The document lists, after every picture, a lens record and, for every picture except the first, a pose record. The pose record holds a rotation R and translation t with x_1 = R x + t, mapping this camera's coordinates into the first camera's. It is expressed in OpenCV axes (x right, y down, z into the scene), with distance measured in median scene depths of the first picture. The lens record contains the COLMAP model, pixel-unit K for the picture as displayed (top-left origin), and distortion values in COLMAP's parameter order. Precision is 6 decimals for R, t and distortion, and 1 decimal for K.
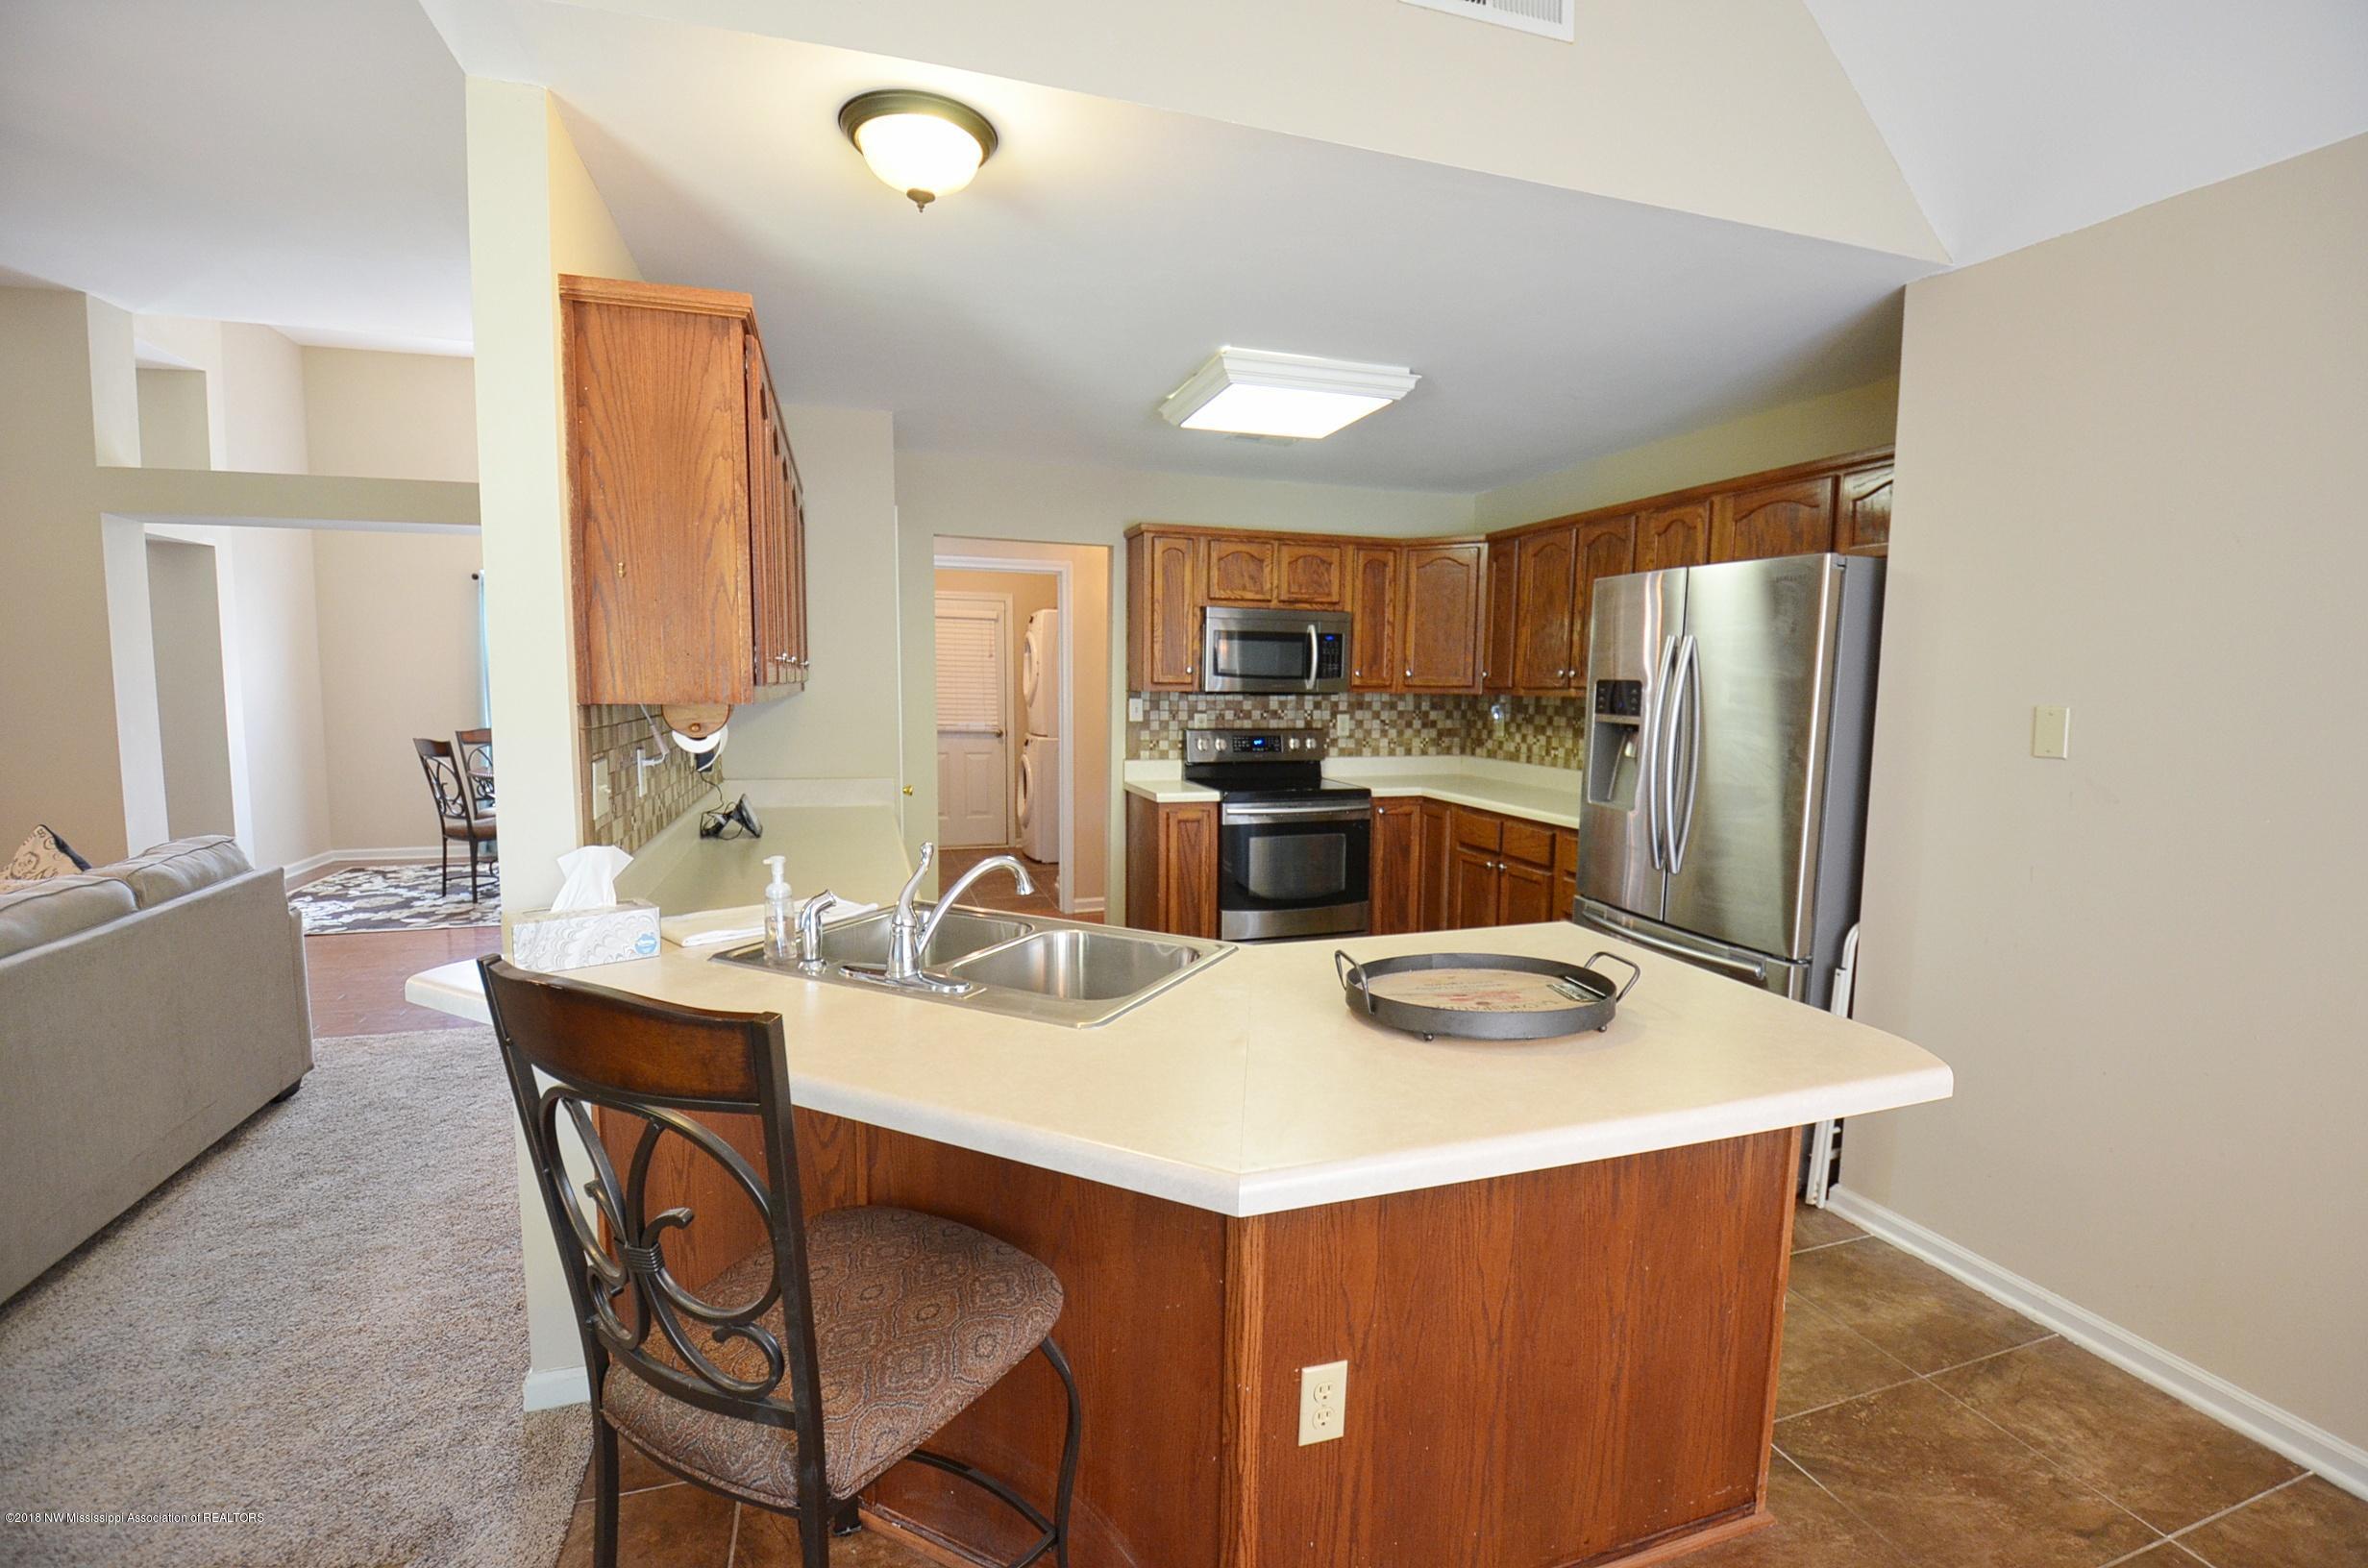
lens RADIAL K [[1039.9, 0, 1208.2], [0, 1039.9, 779.1], [0, 0, 1]] dist [0.020104, -0.020834]
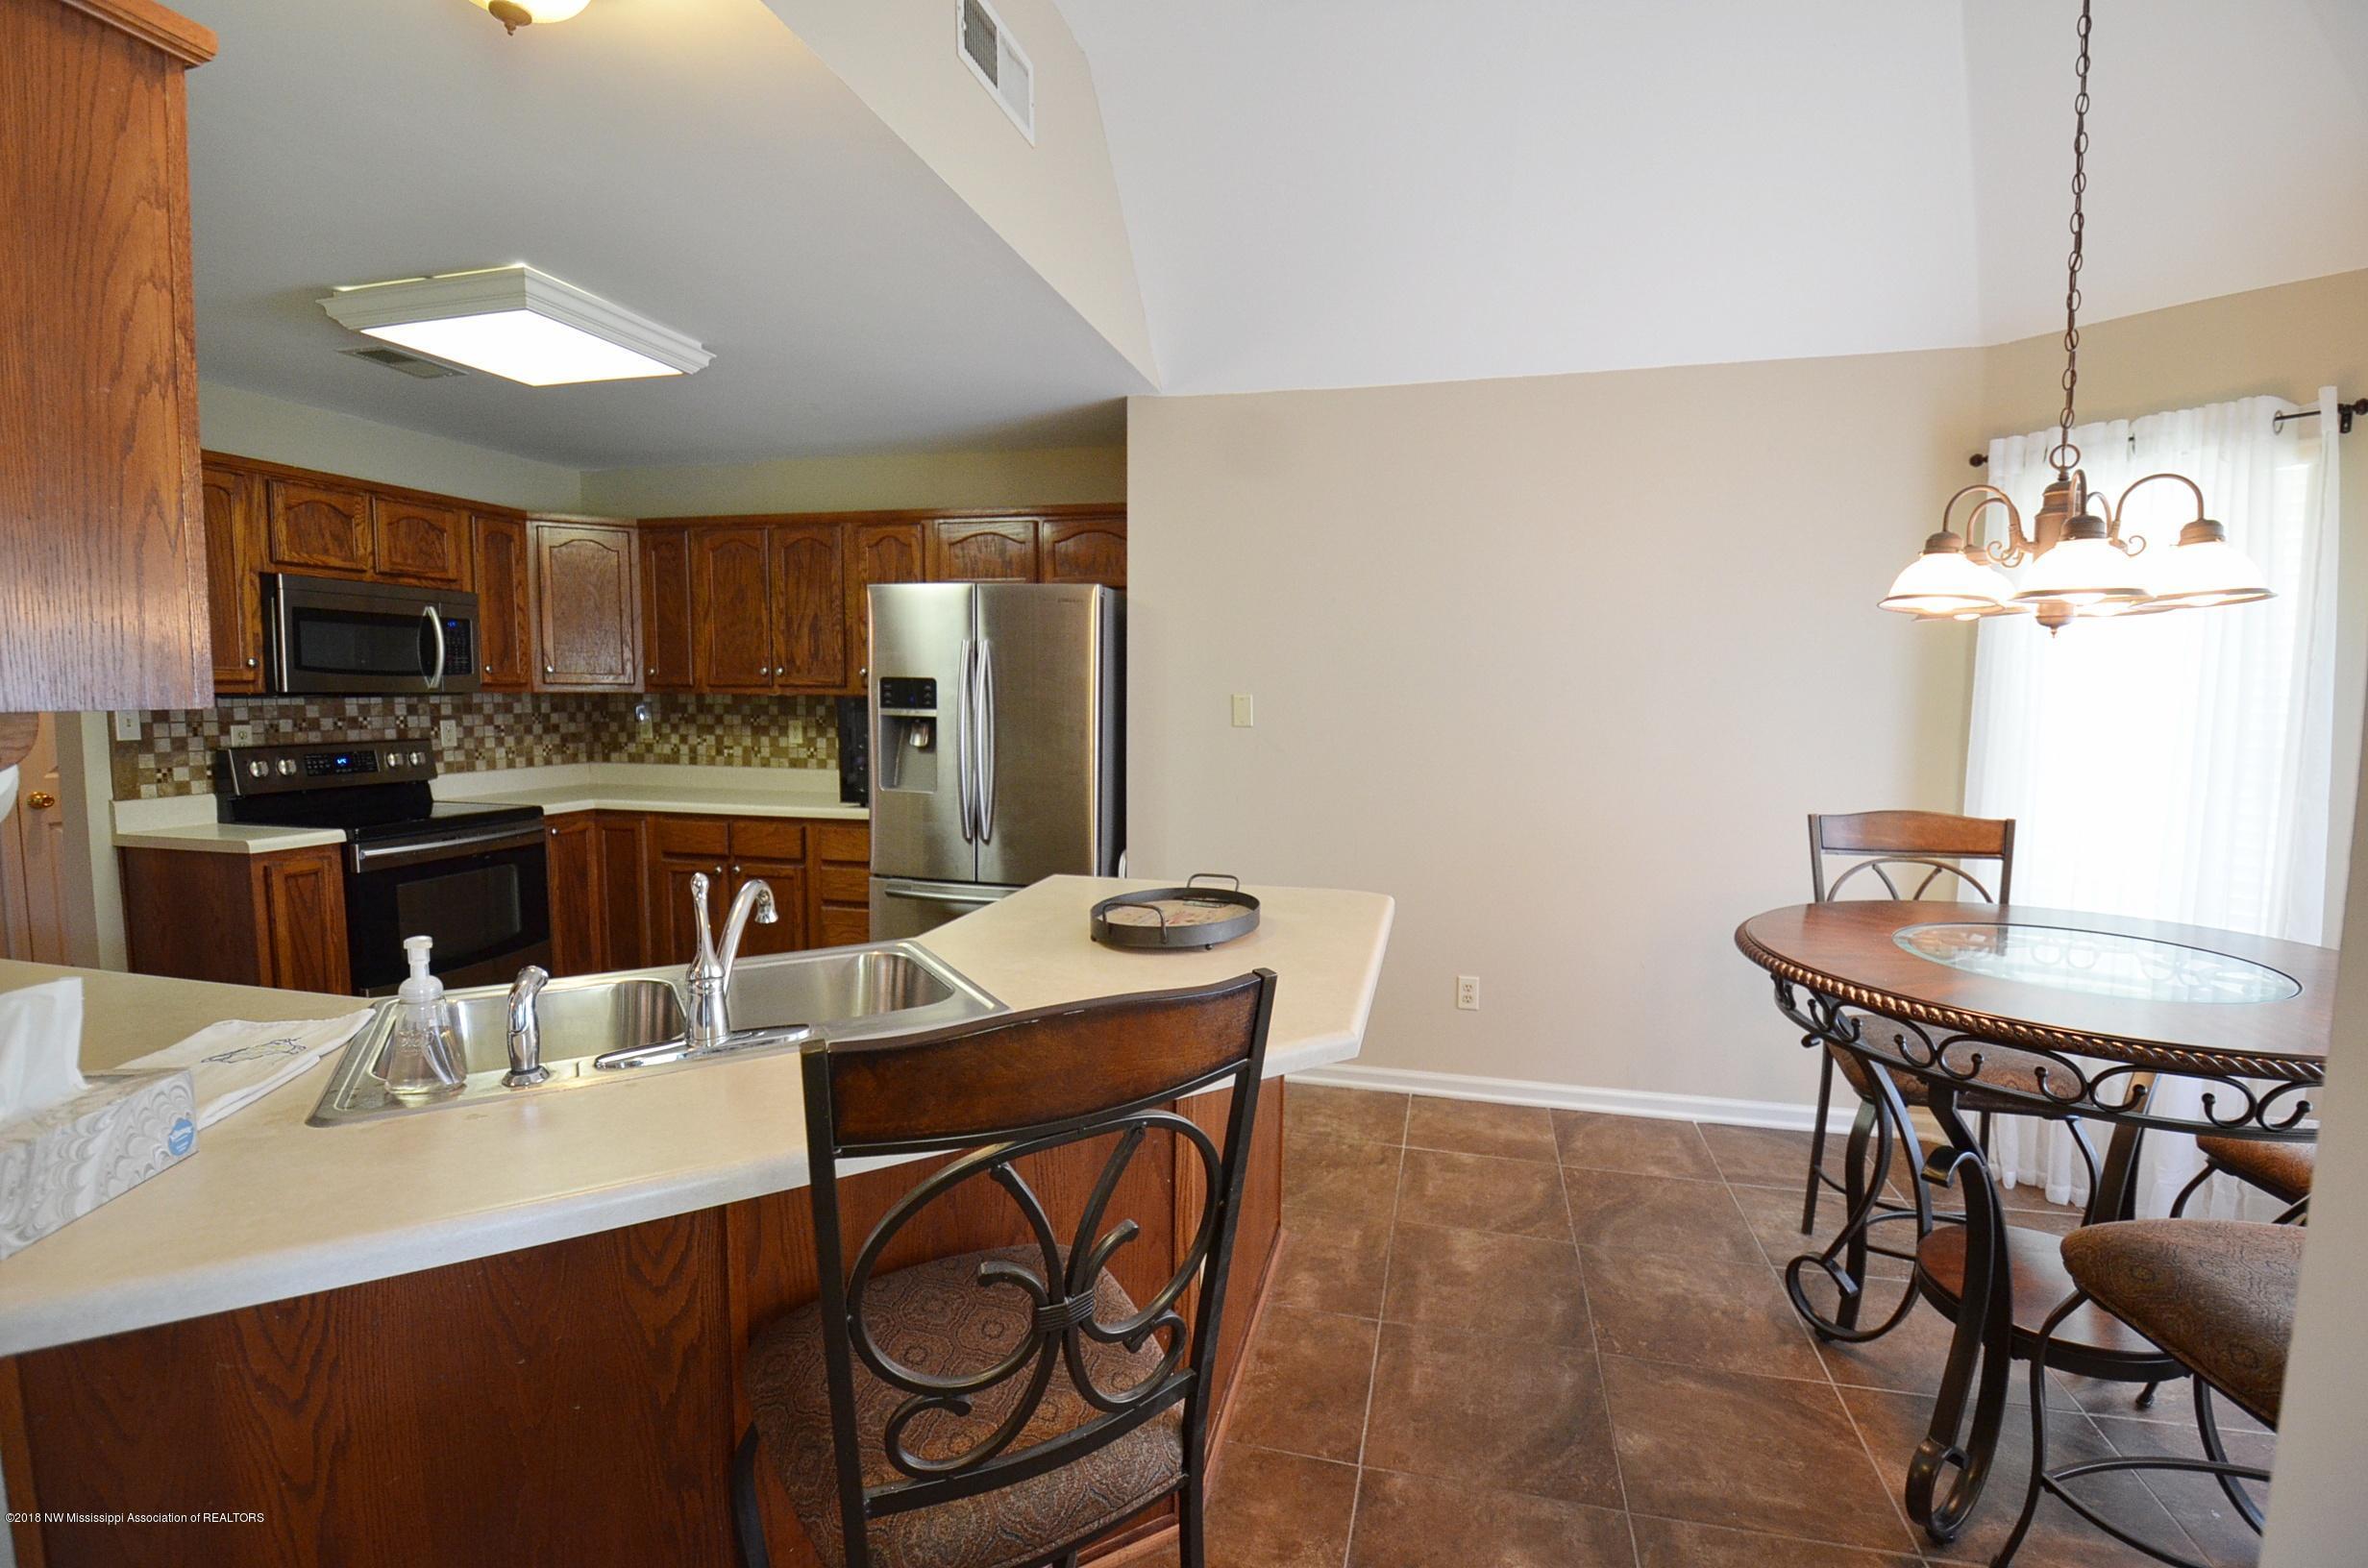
lens RADIAL K [[1039.9, 0, 1208.2], [0, 1039.9, 779.1], [0, 0, 1]] dist [0.020104, -0.020834]
pose [[0.542647, -0.079001, 0.836237, -0.244547], [0.079260, 0.995941, 0.042655, -0.005526], [-0.836213, 0.043133, 0.546706, 0.081621]]
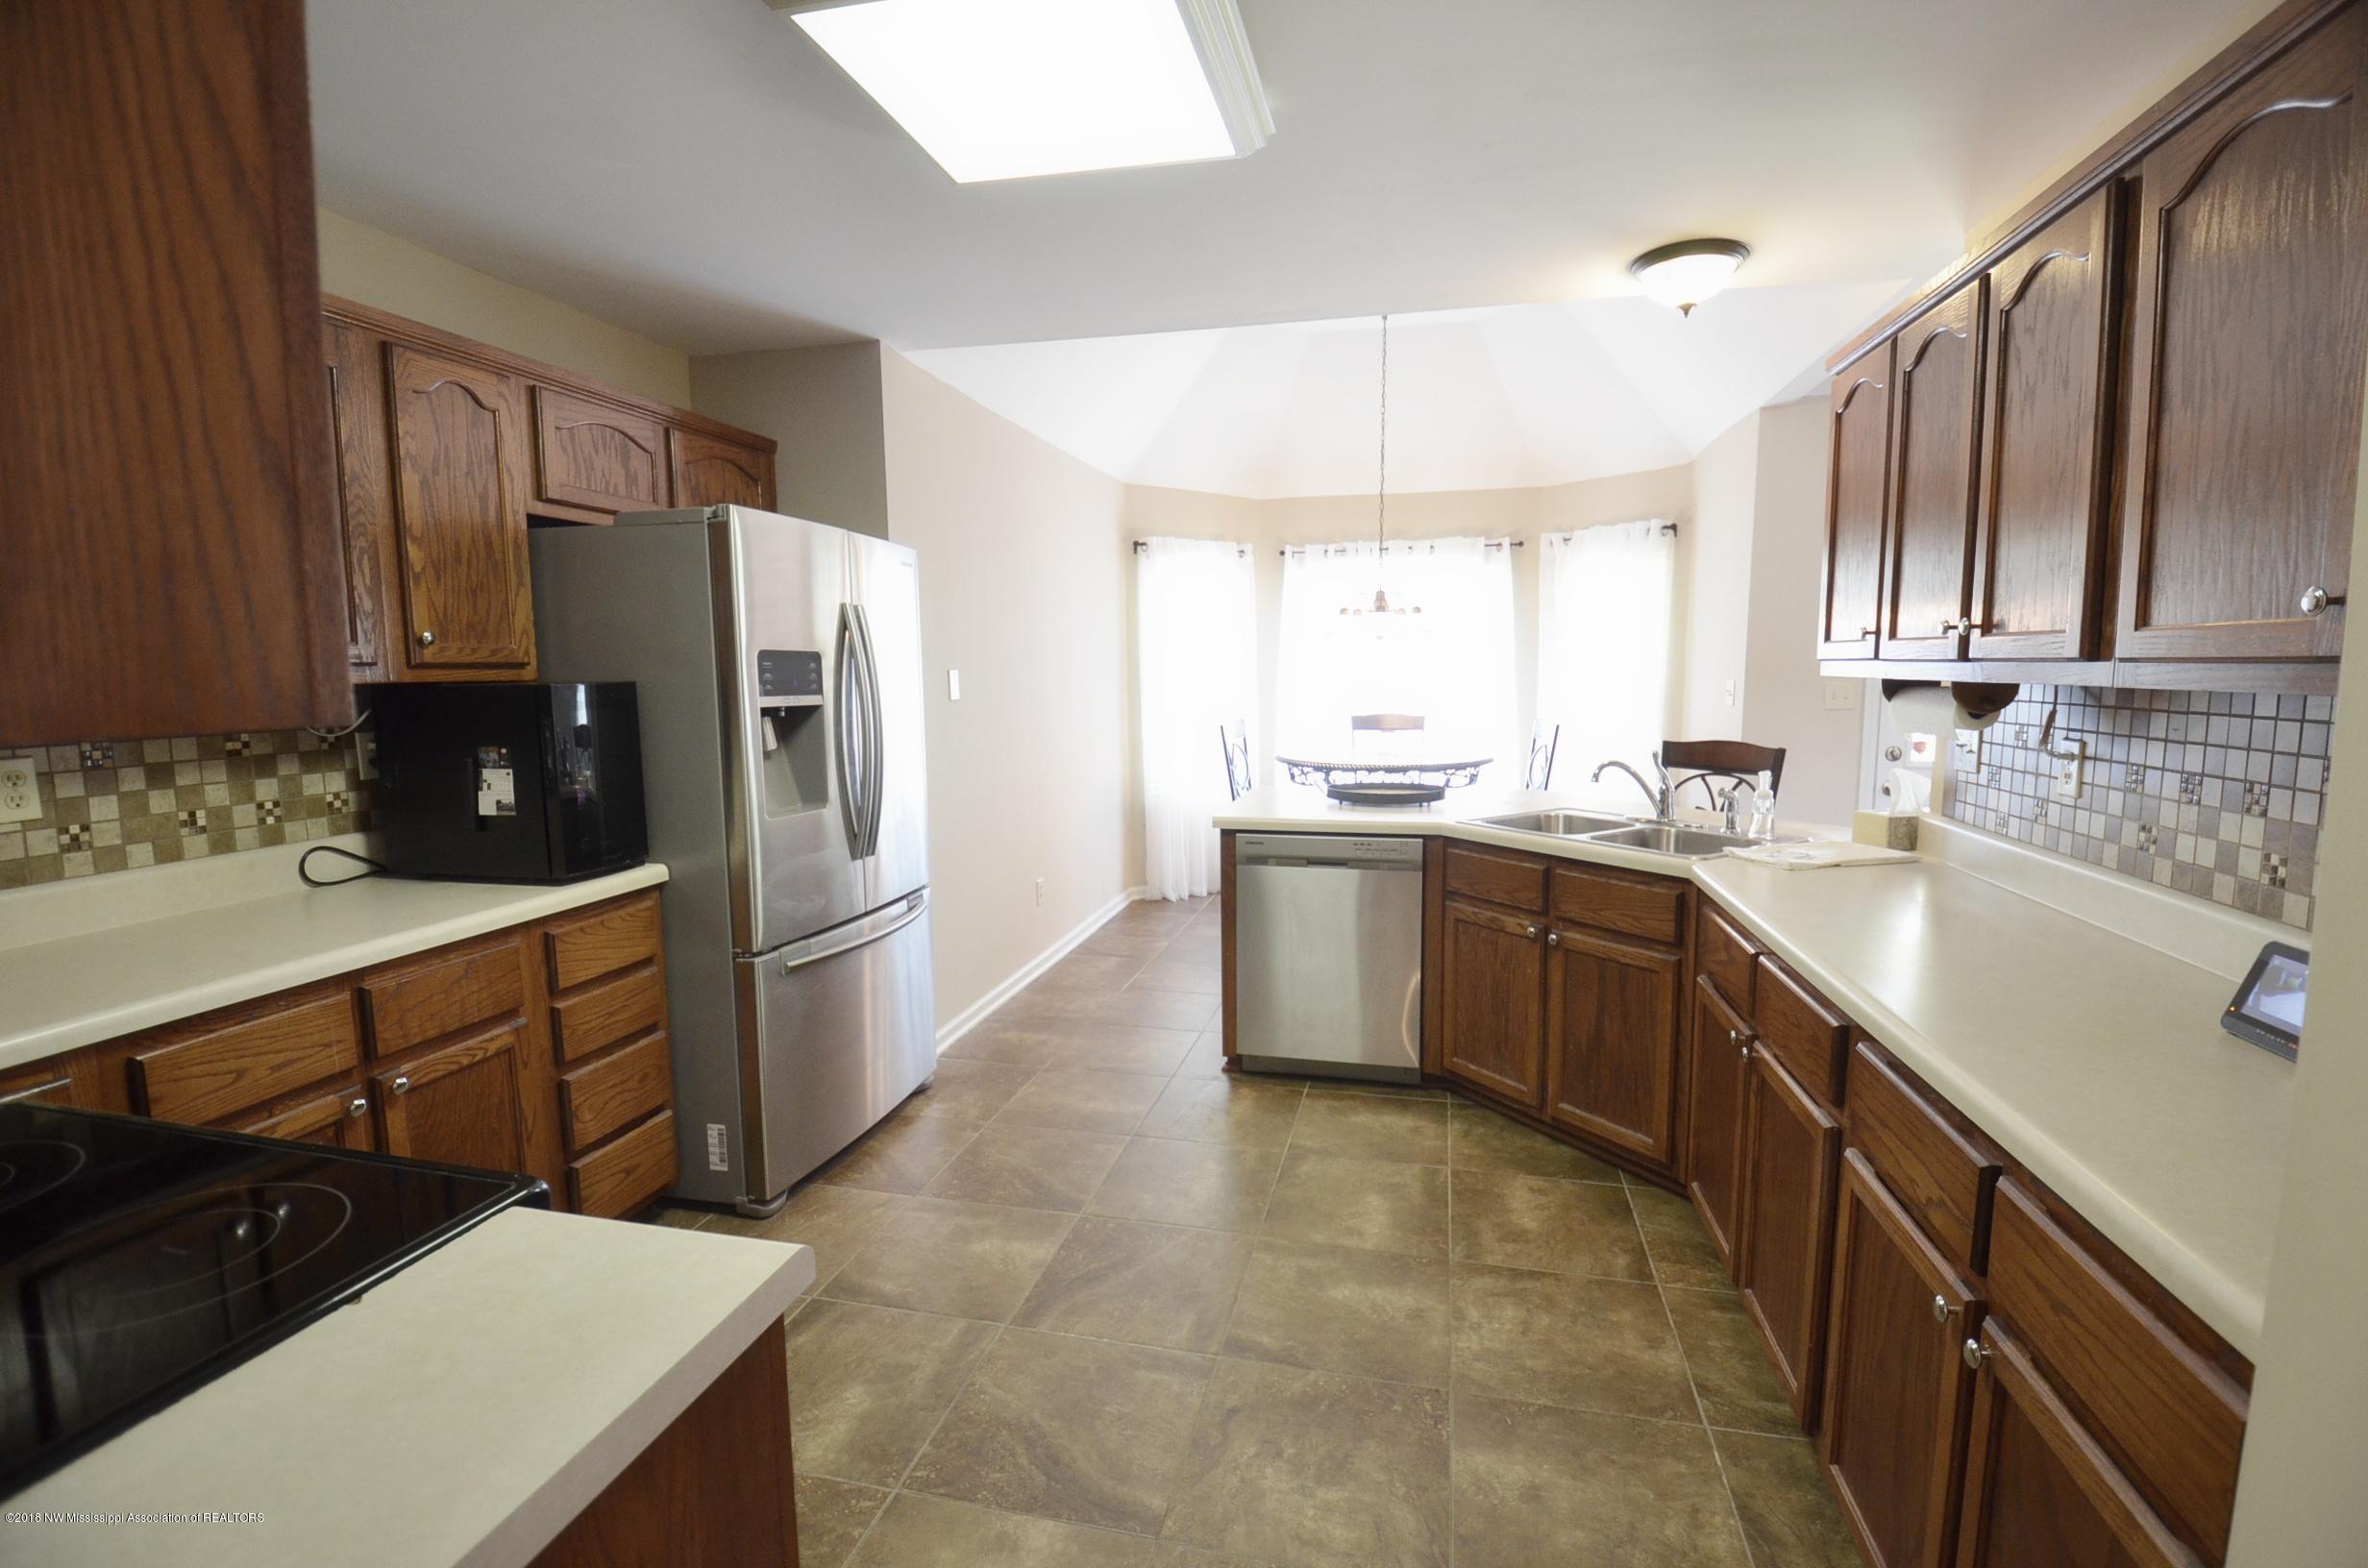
lens RADIAL K [[1039.9, 0, 1208.2], [0, 1039.9, 779.1], [0, 0, 1]] dist [0.020104, -0.020834]
pose [[-0.855234, -0.060590, 0.514689, -0.184634], [0.046981, 0.979988, 0.193432, -0.089976], [-0.516109, 0.189610, -0.835272, 0.988878]]
